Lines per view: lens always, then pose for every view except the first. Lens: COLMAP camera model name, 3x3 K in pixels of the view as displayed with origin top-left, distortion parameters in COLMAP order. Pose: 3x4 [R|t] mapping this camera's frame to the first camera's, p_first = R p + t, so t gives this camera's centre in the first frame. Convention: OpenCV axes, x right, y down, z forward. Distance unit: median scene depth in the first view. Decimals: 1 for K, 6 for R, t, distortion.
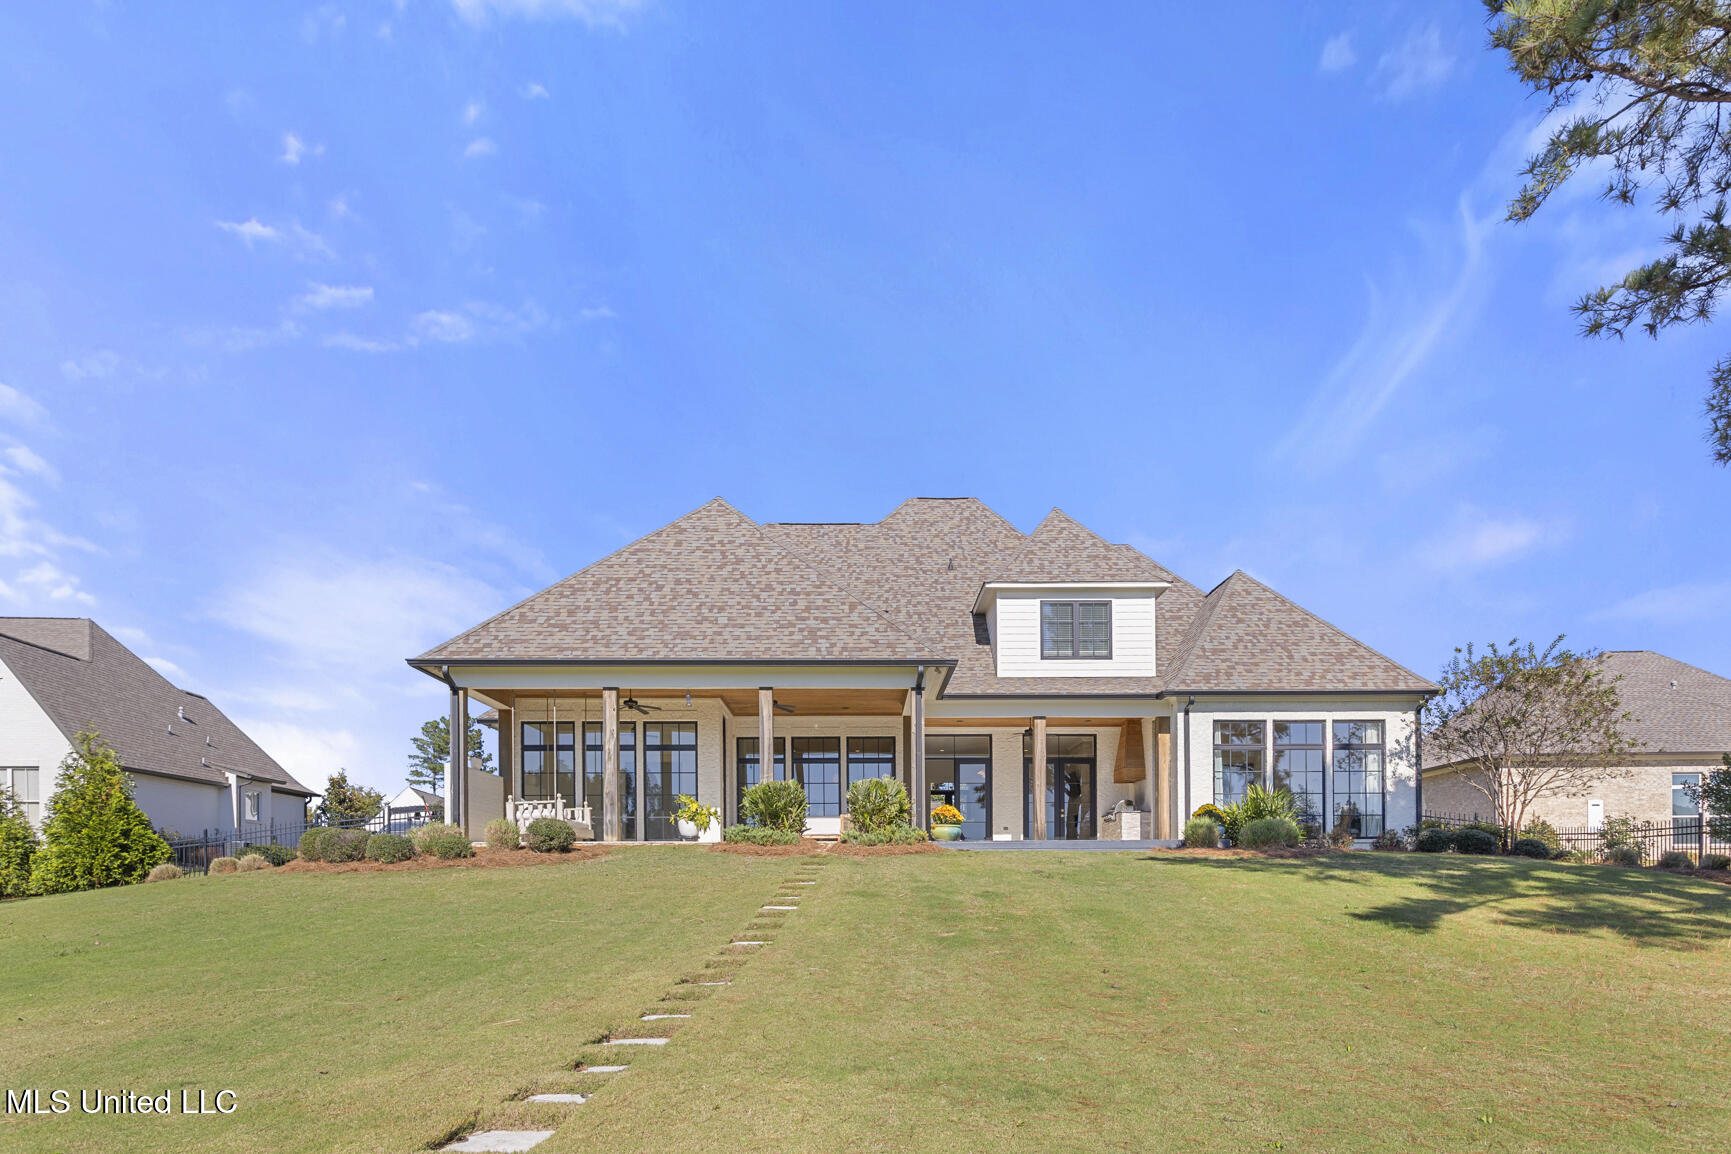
lens RADIAL K [[919.8, 0, 864.3], [0, 919.8, 660.4], [0, 0, 1]] dist [-0.001510, -0.000449]
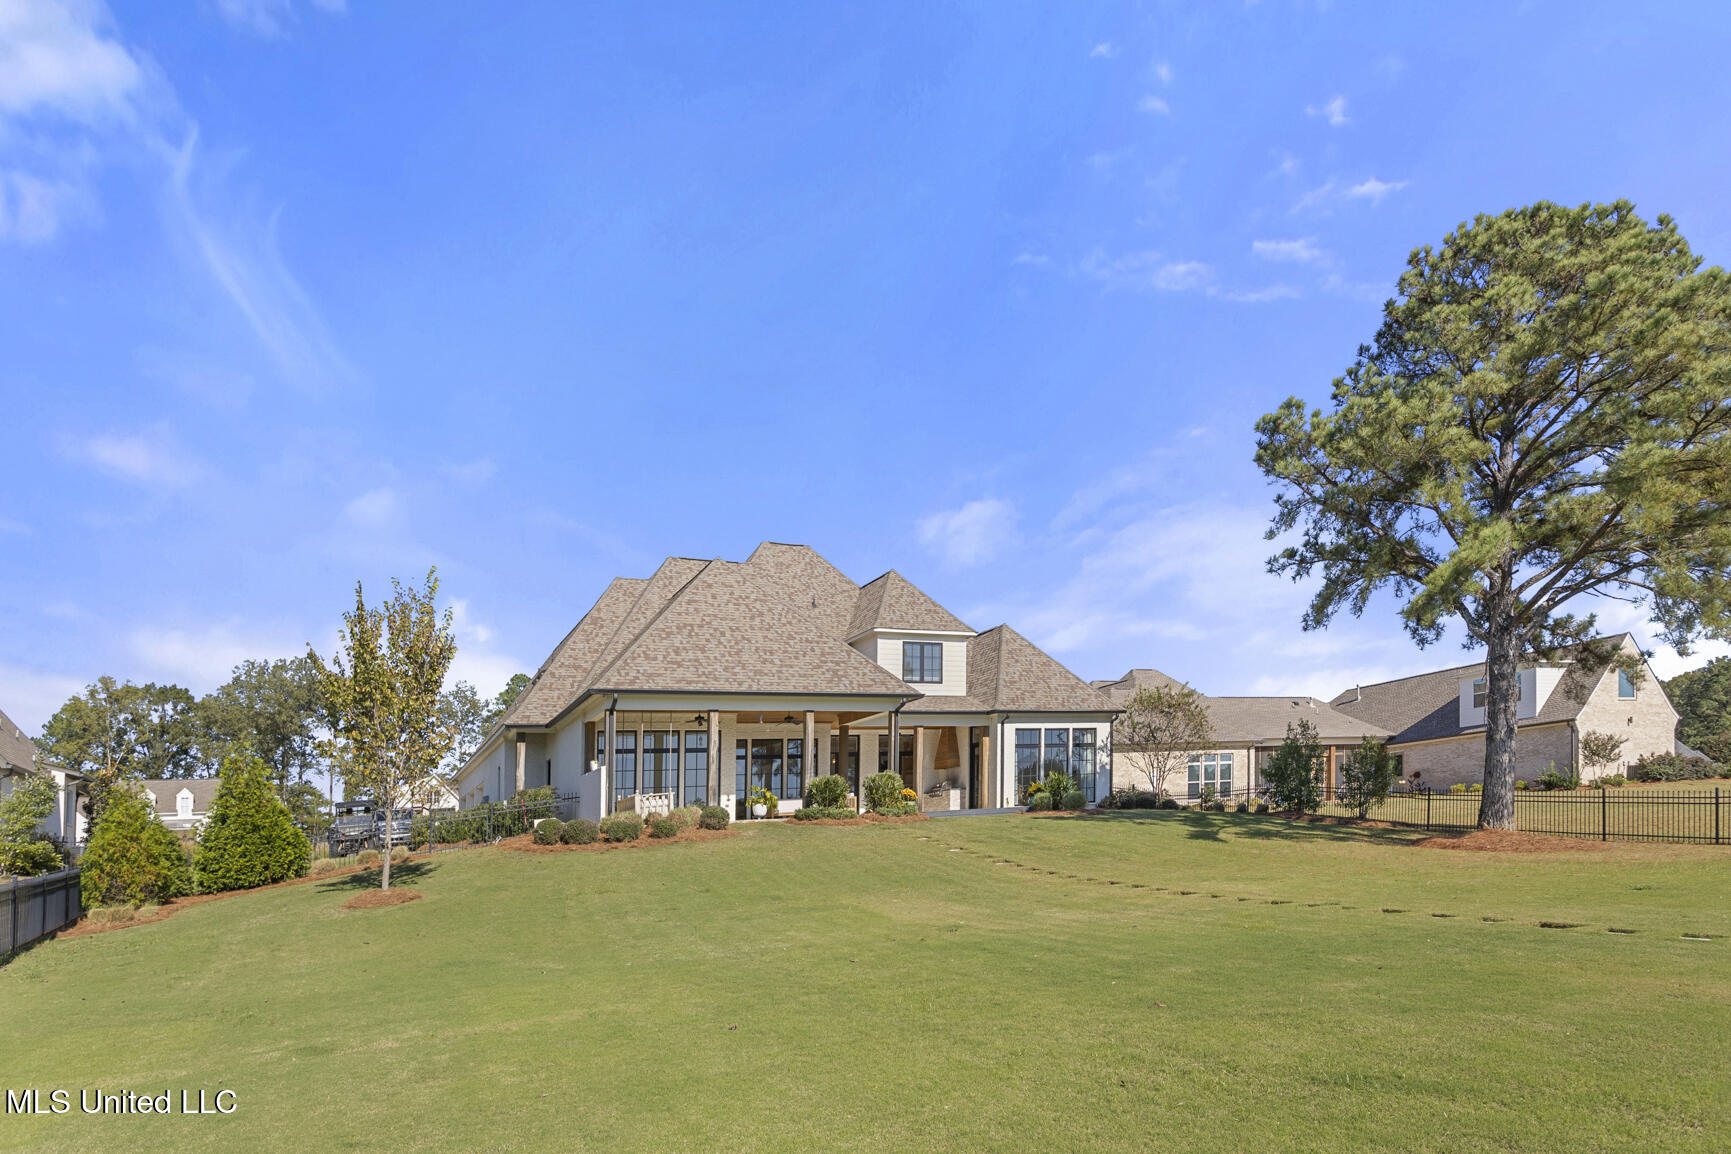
lens RADIAL K [[968.1, 0, 866.6], [0, 968.1, 576.6], [0, 0, 1]] dist [0.000878, 0.000168]
pose [[0.876990, 0.077548, 0.474210, -0.629290], [-0.054294, 0.996563, -0.062559, -0.074122], [-0.477432, 0.029117, 0.878186, -0.323013]]
